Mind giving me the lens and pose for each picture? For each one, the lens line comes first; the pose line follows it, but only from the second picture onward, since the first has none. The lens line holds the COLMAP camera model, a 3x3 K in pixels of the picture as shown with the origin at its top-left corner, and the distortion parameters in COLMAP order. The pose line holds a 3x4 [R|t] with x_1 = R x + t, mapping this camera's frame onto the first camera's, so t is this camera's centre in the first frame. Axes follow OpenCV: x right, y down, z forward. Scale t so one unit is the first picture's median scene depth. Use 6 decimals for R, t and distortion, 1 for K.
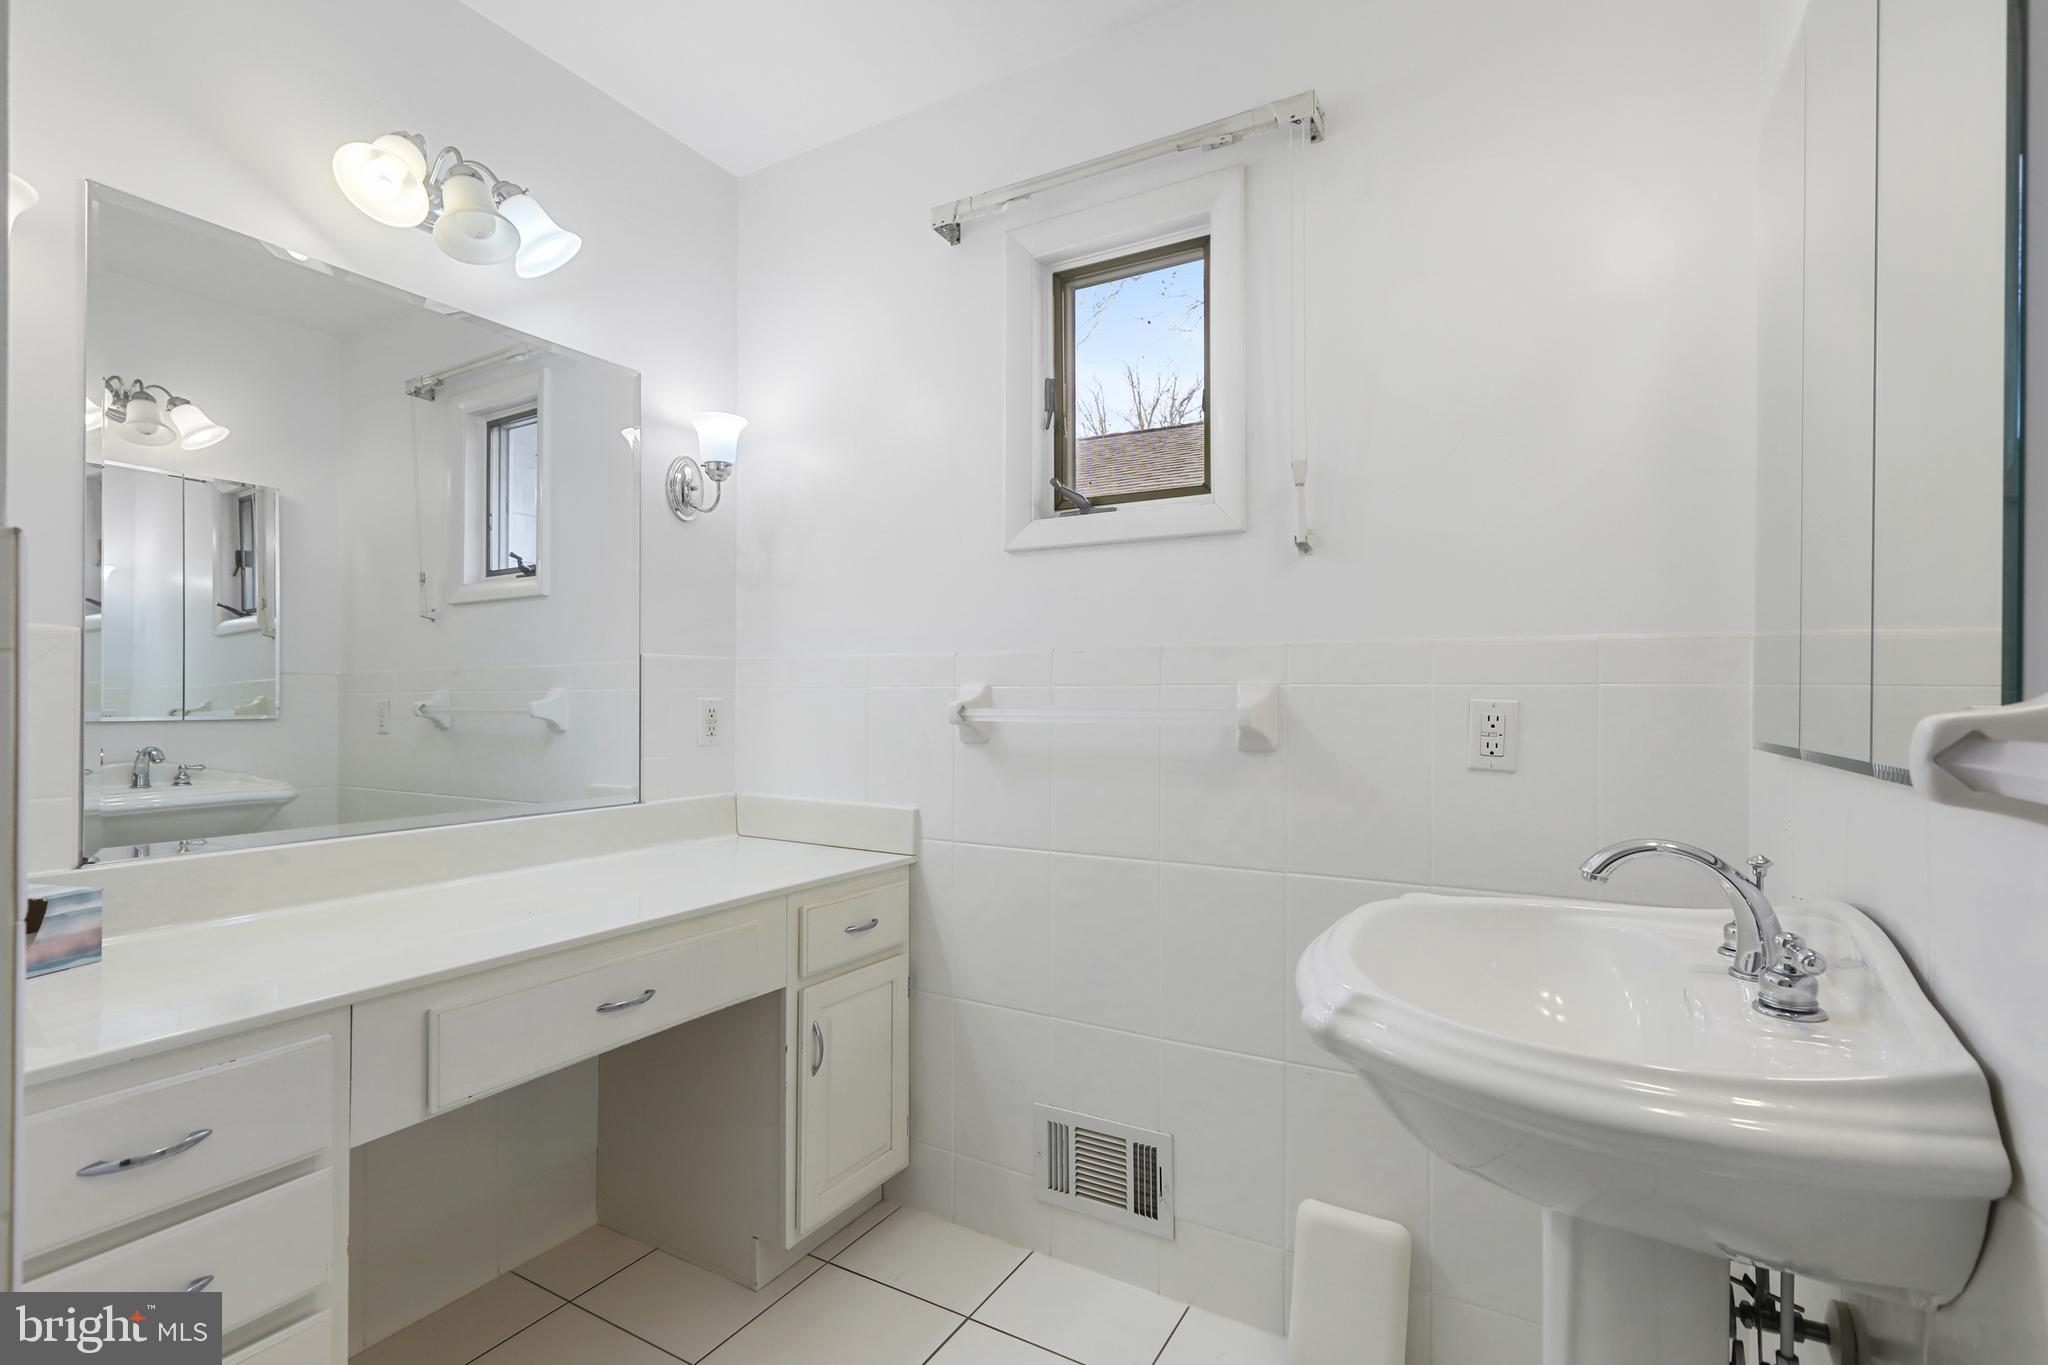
lens RADIAL K [[932.9, 0, 1023.4], [0, 932.9, 690.0], [0, 0, 1]] dist [-0.003150, 0.000672]
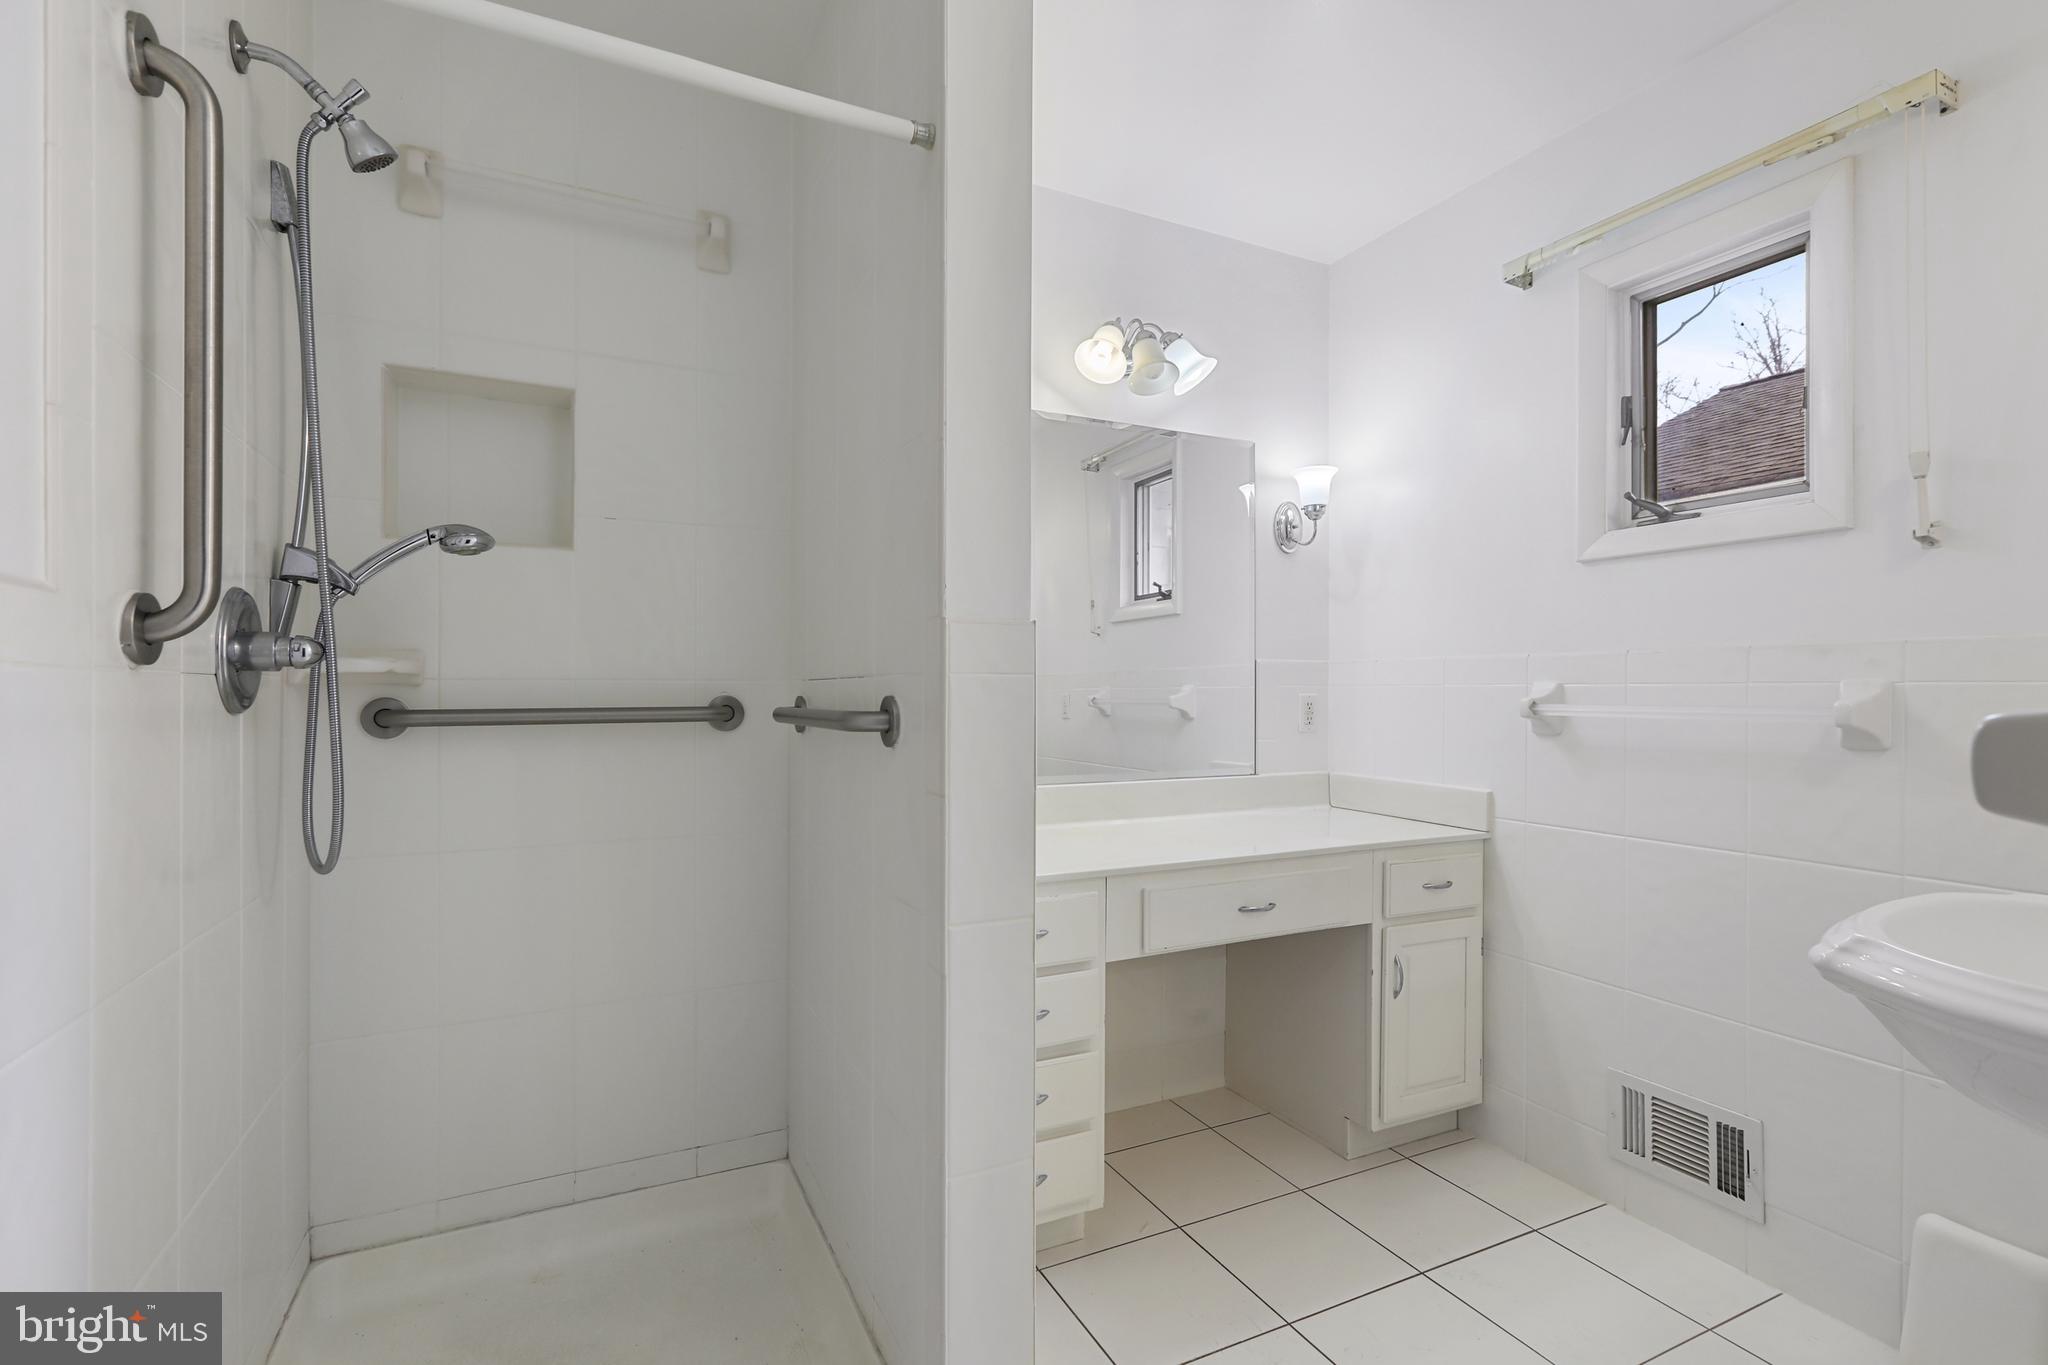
lens RADIAL K [[932.9, 0, 1023.4], [0, 932.9, 690.0], [0, 0, 1]] dist [-0.003150, 0.000672]
pose [[0.825120, 0.001202, -0.564956, 0.062825], [0.002331, 0.999982, 0.005533, -0.004751], [0.564953, -0.005882, 0.825102, -0.281294]]
